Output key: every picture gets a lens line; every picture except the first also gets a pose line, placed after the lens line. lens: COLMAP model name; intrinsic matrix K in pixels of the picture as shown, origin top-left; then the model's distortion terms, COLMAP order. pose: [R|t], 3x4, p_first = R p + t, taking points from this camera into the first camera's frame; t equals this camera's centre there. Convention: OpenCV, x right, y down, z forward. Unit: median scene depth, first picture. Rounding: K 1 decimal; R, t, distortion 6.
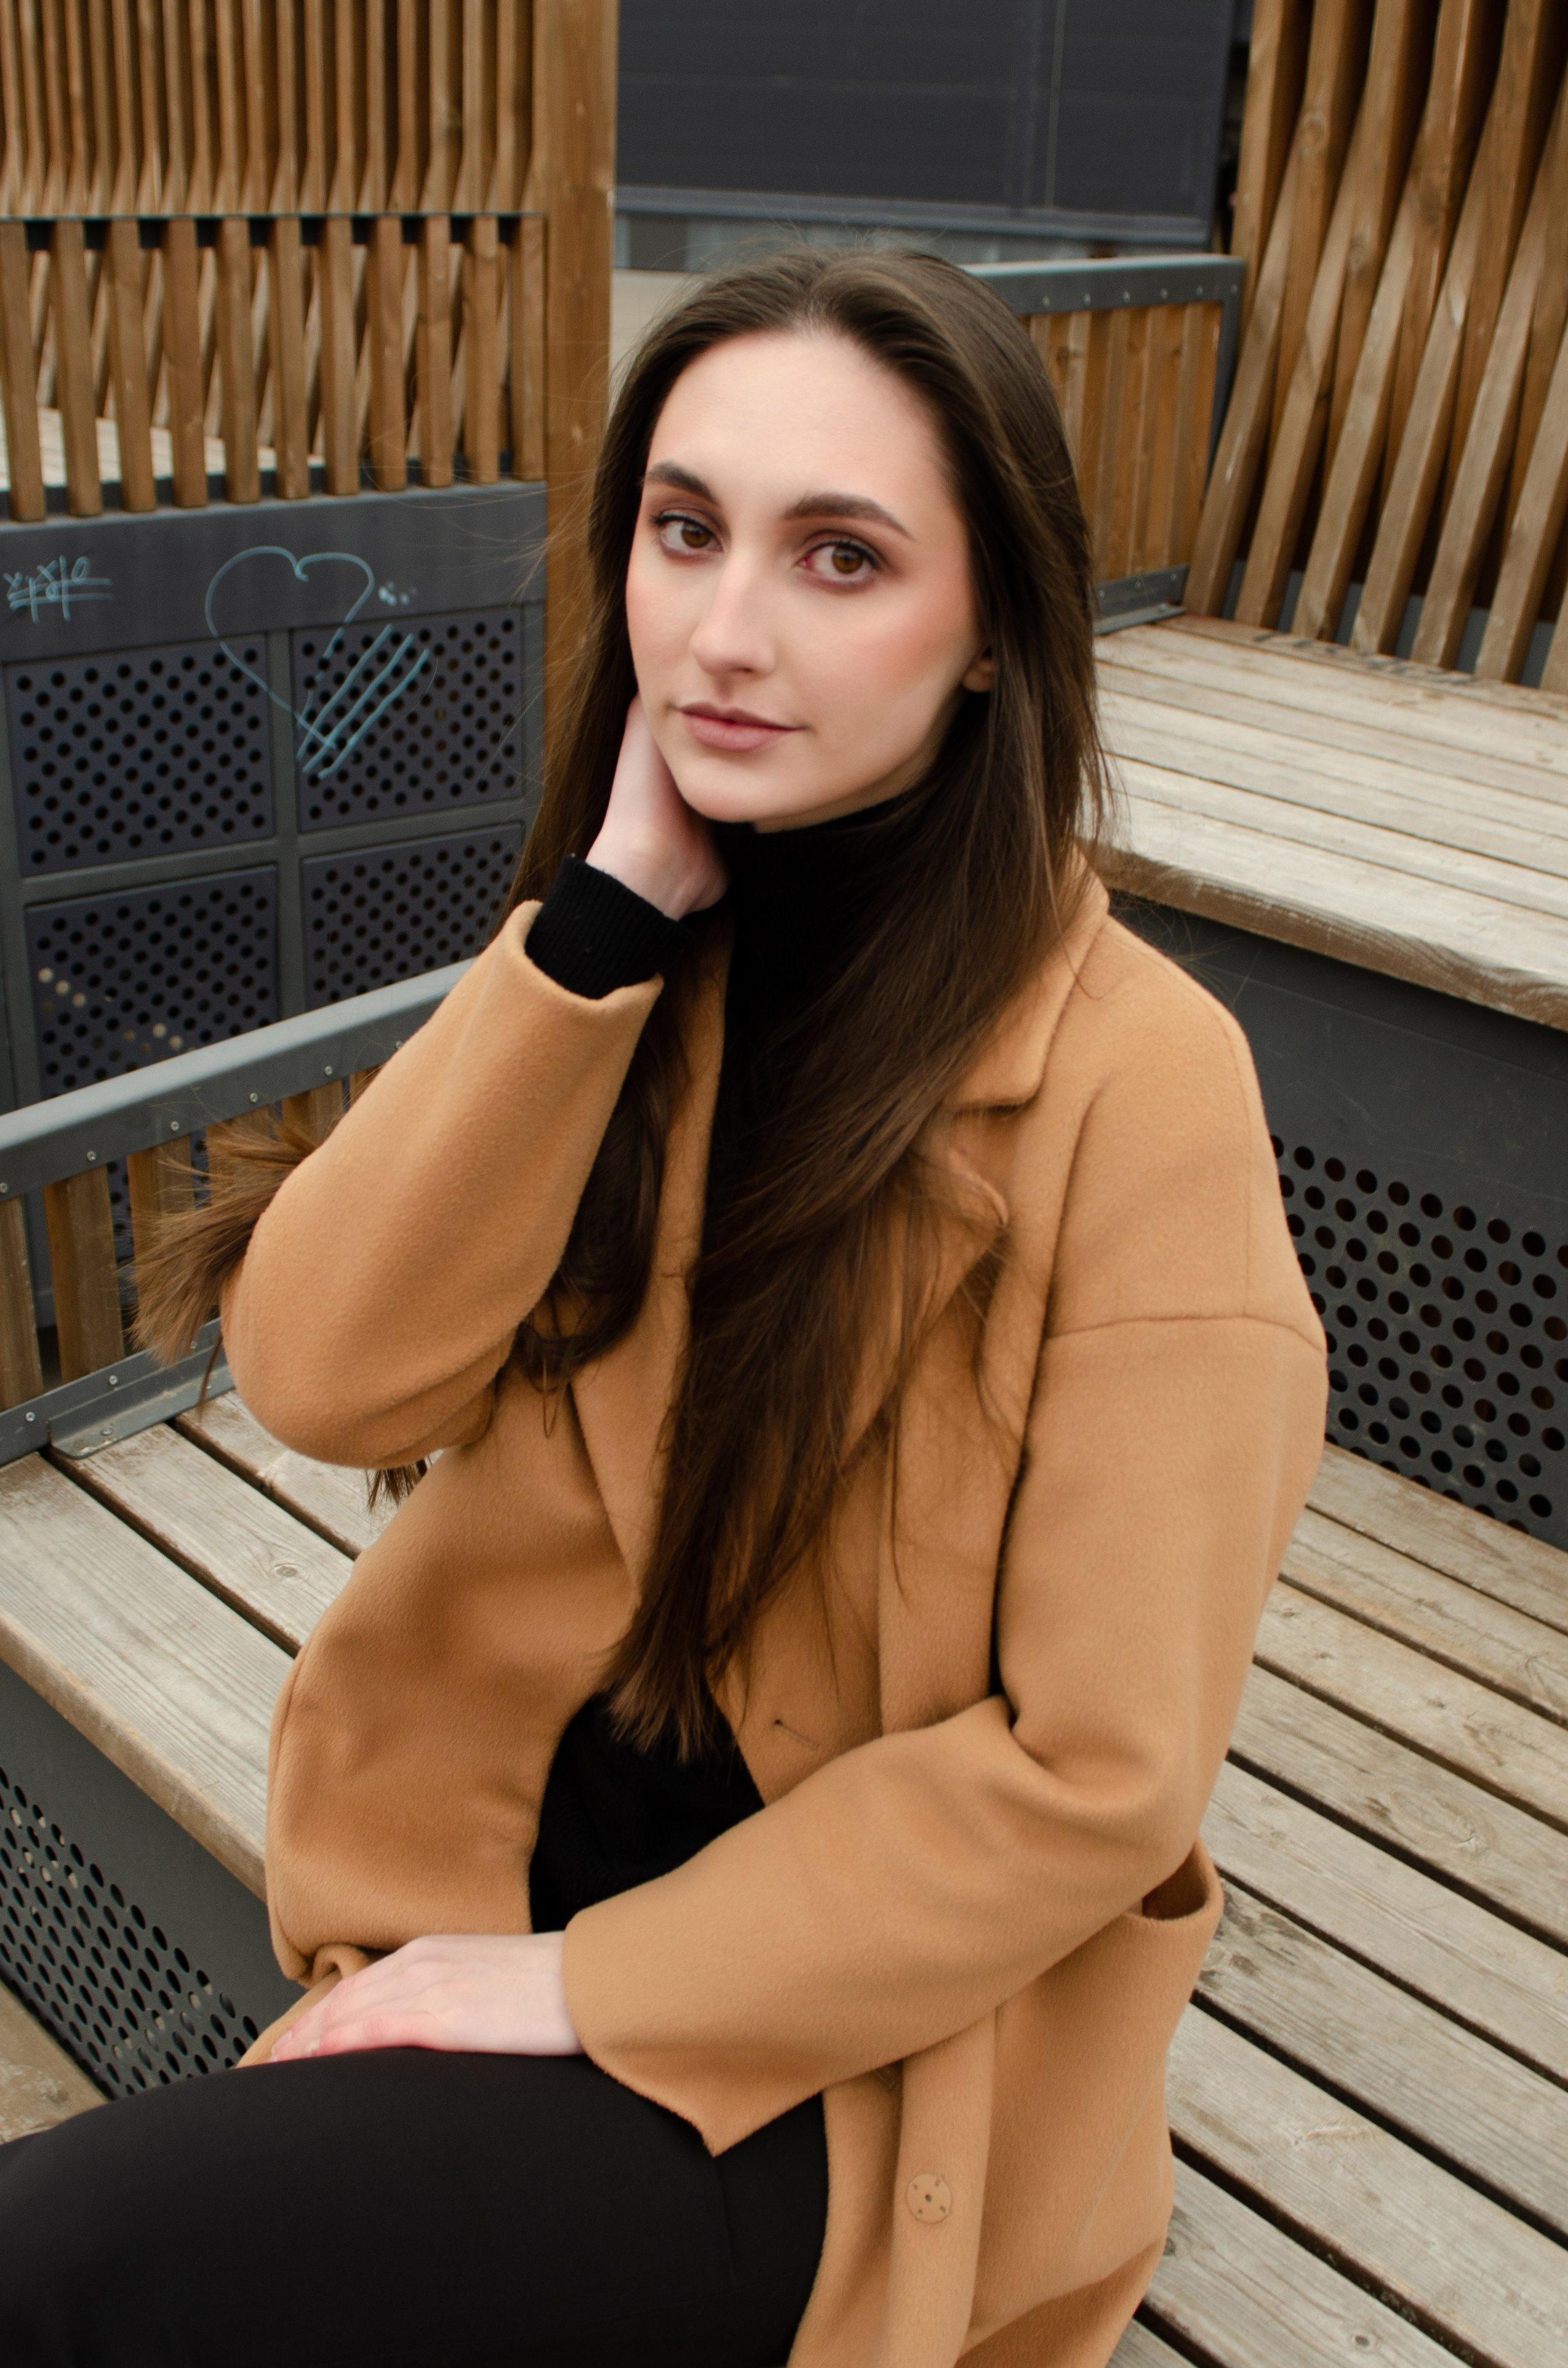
lens RADIAL K [[2488.5, 0, 761.2], [0, 2488.5, 1186.2], [0, 0, 1]] dist [-0.059531, 0.000000]
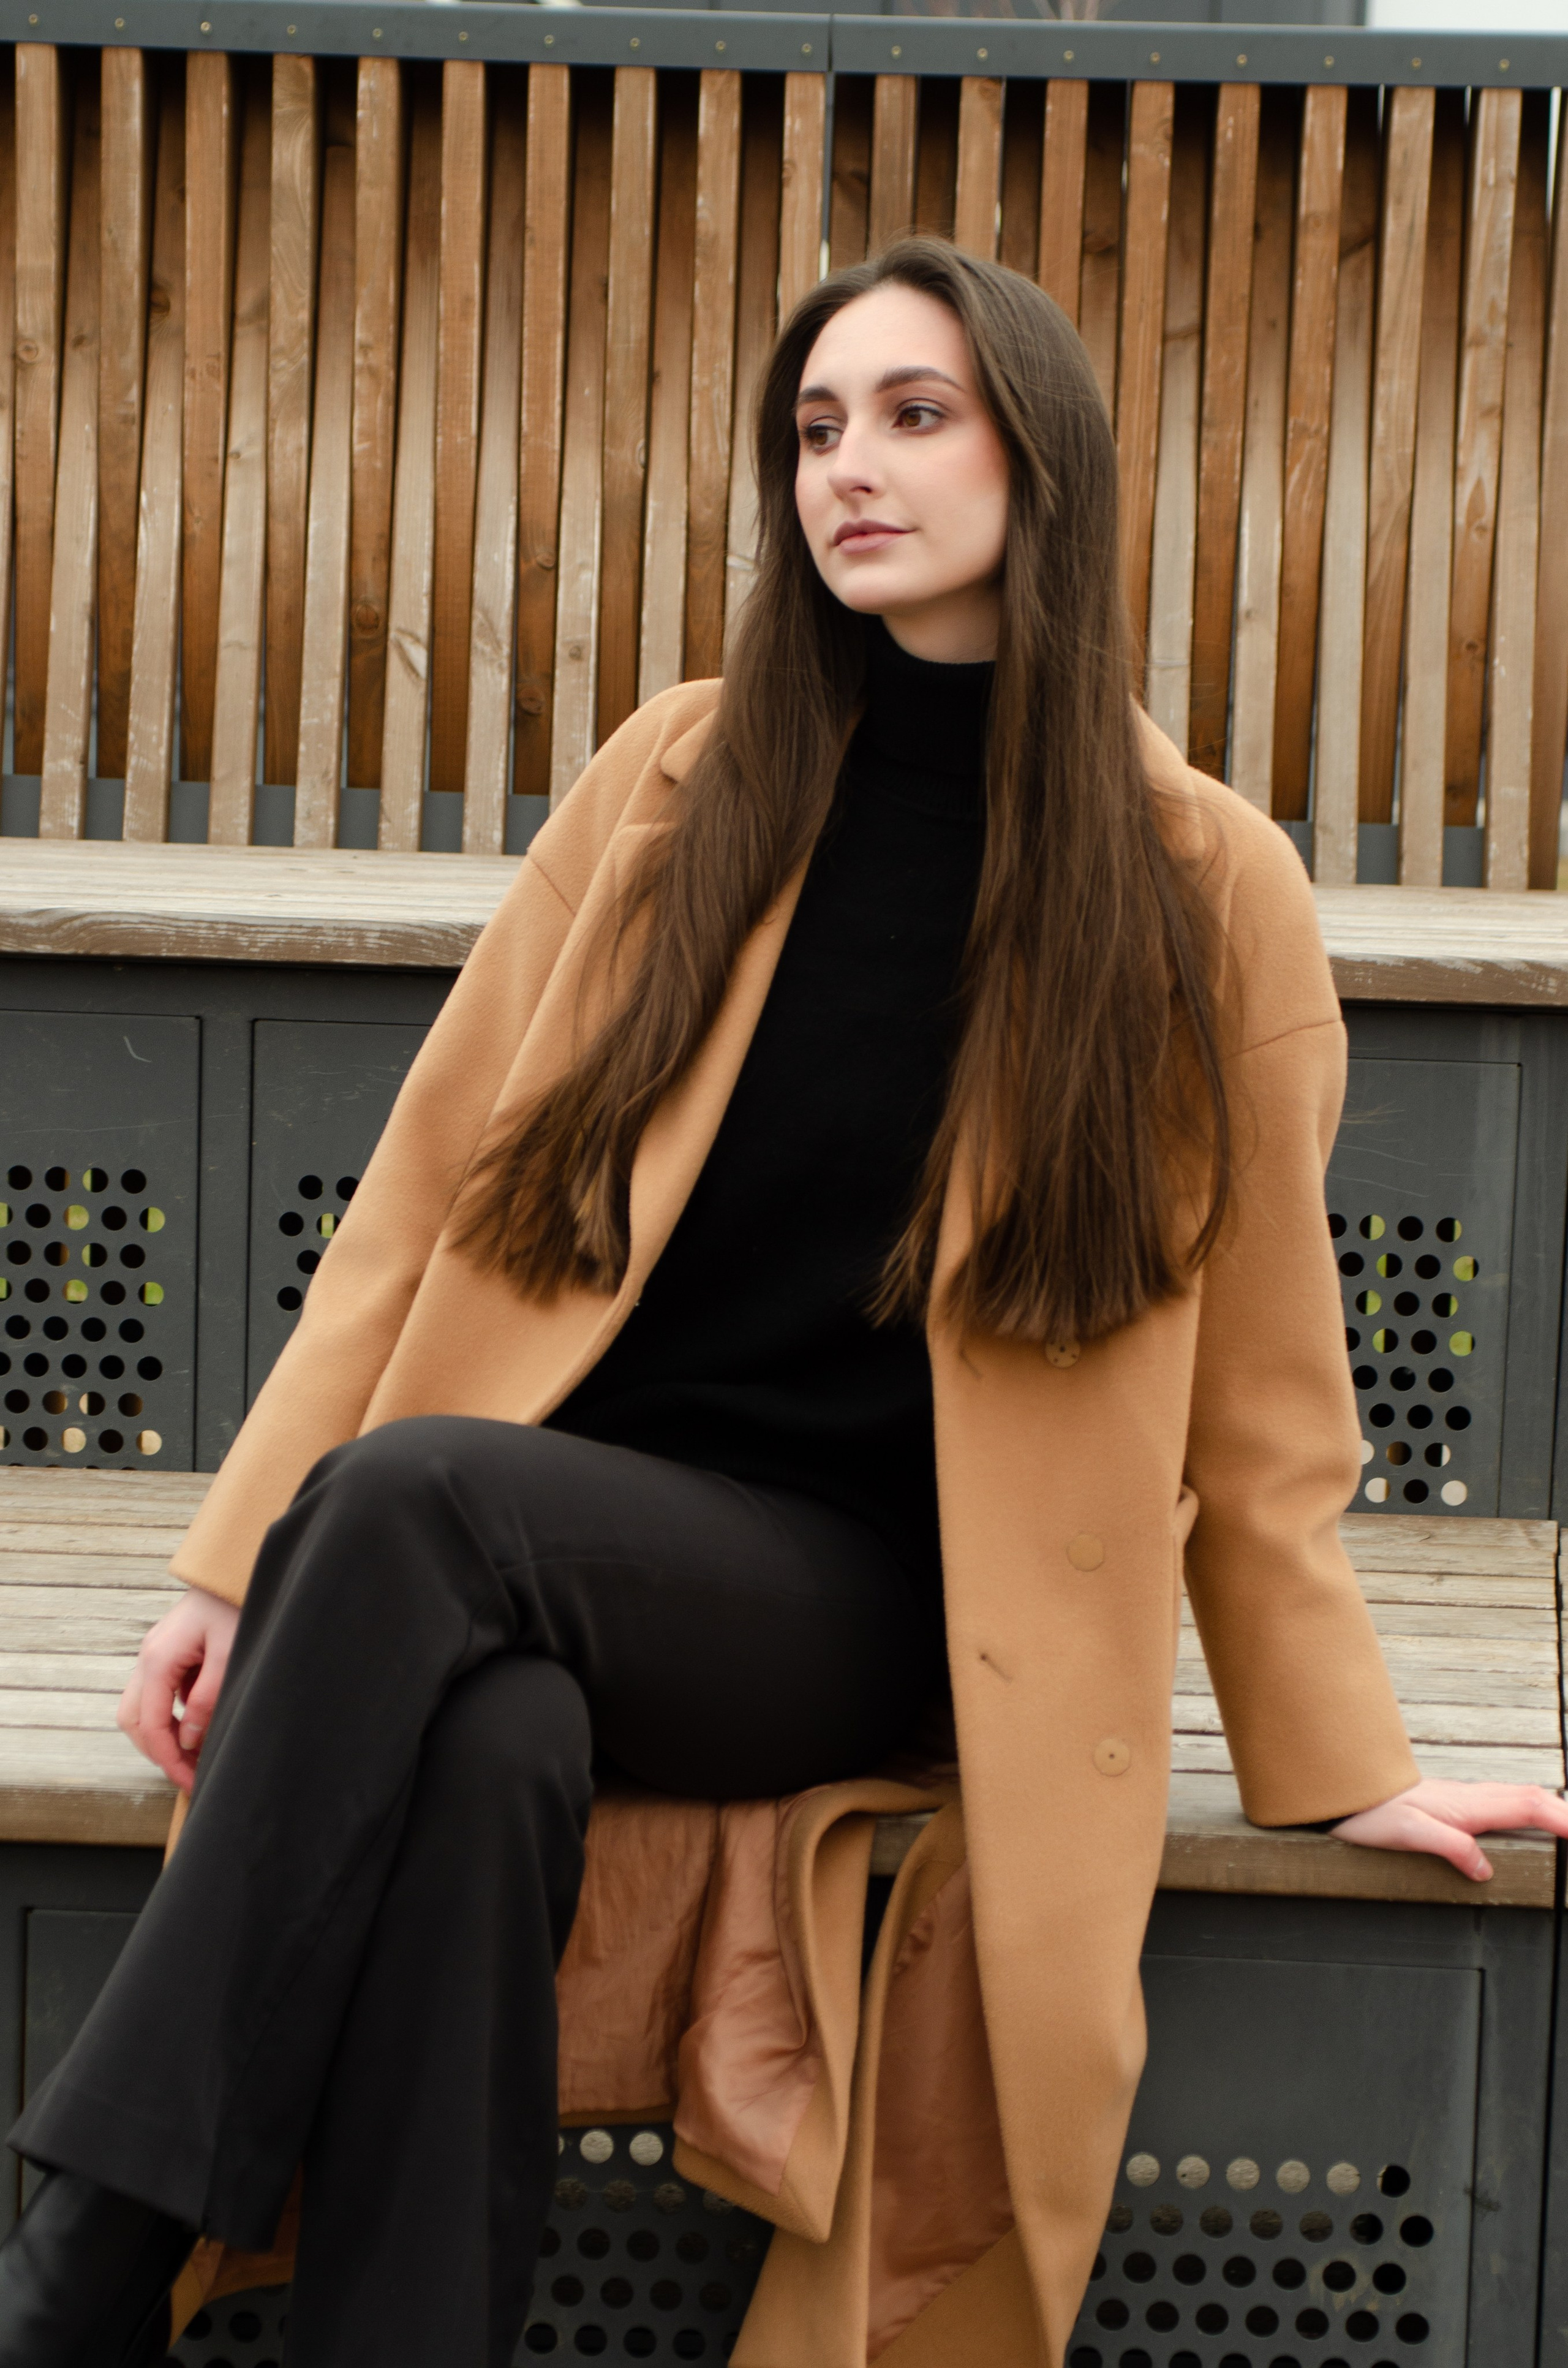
lens RADIAL K [[4687.2, 0, 773.9], [0, 4687.2, 1190.5], [0, 0, 1]] dist [0.181978, 0.000000]
pose [[0.709028, -0.105188, 0.697291, -0.584636], [0.280750, 0.949175, -0.142291, 0.261834], [-0.646884, 0.296653, 0.702523, -0.392316]]
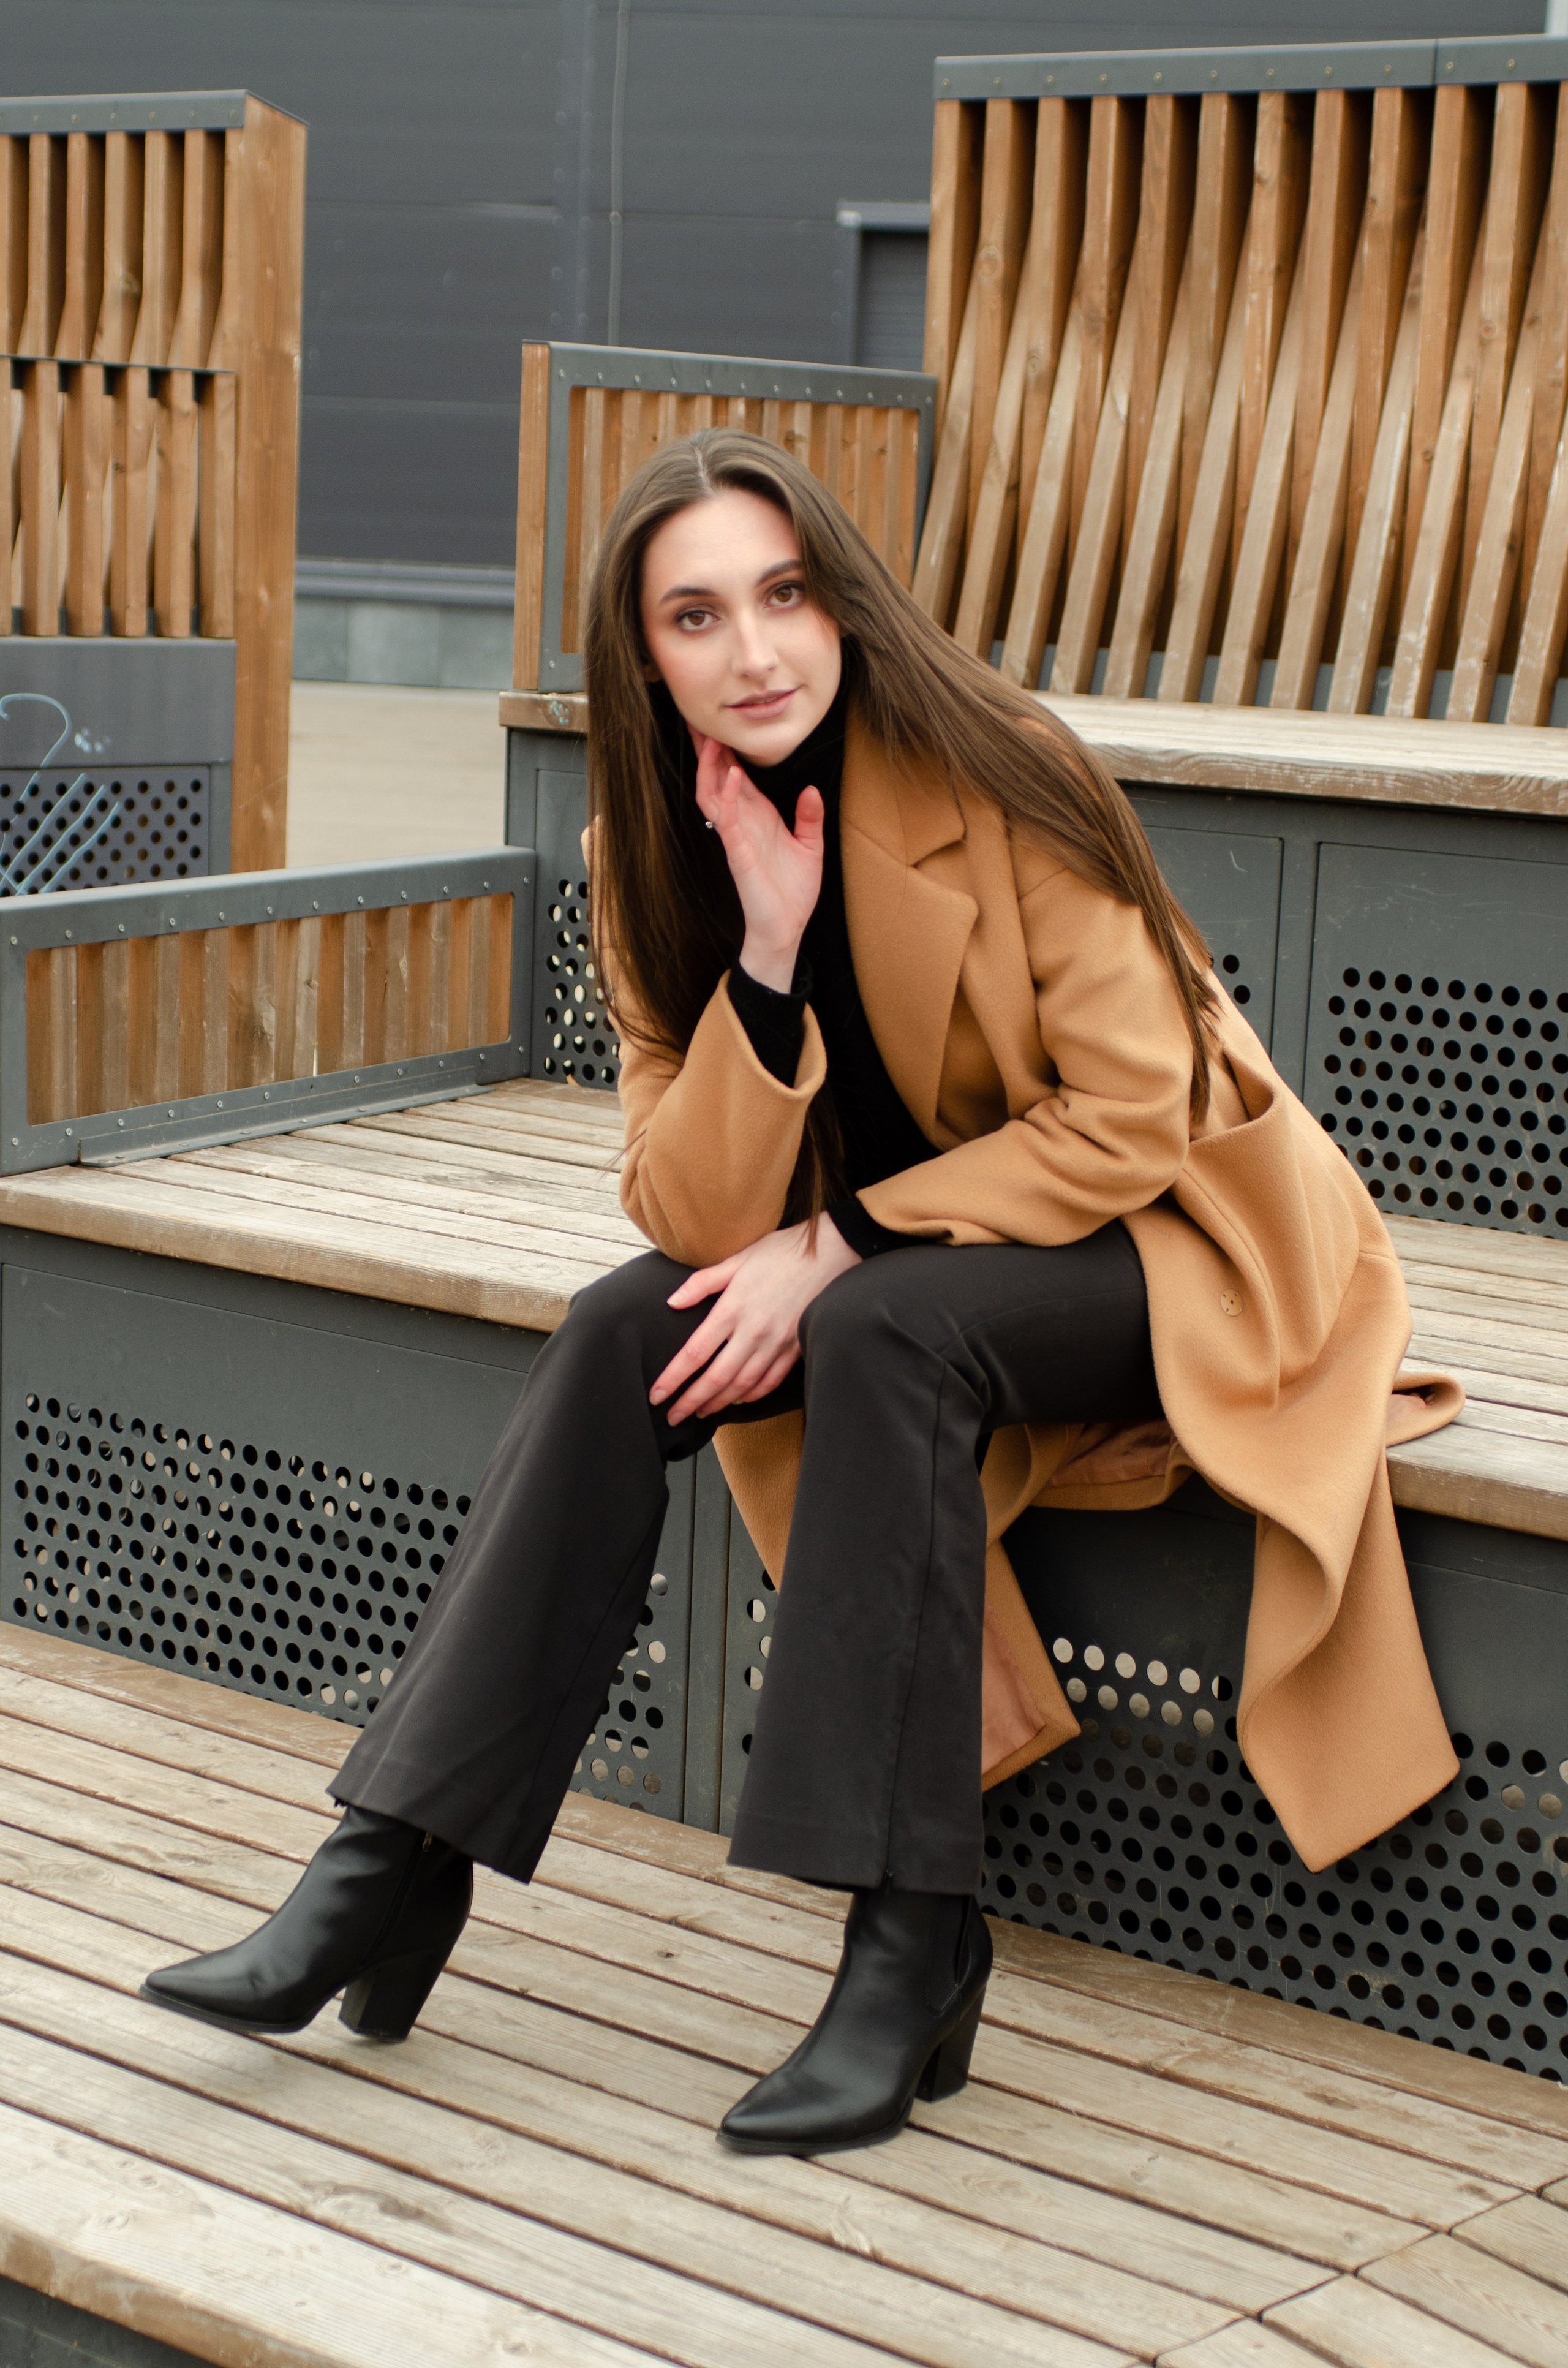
lens RADIAL K [[4173.3, 0, 791.9], [0, 4173.3, 1184.9], [0, 0, 1]] dist [0.131947, 0.000000]
pose [[0.987130, -0.021953, 0.158405, -0.188107], [0.060183, 0.968709, -0.240793, 0.457479], [-0.148162, 0.247227, 0.957563, -0.766085]]
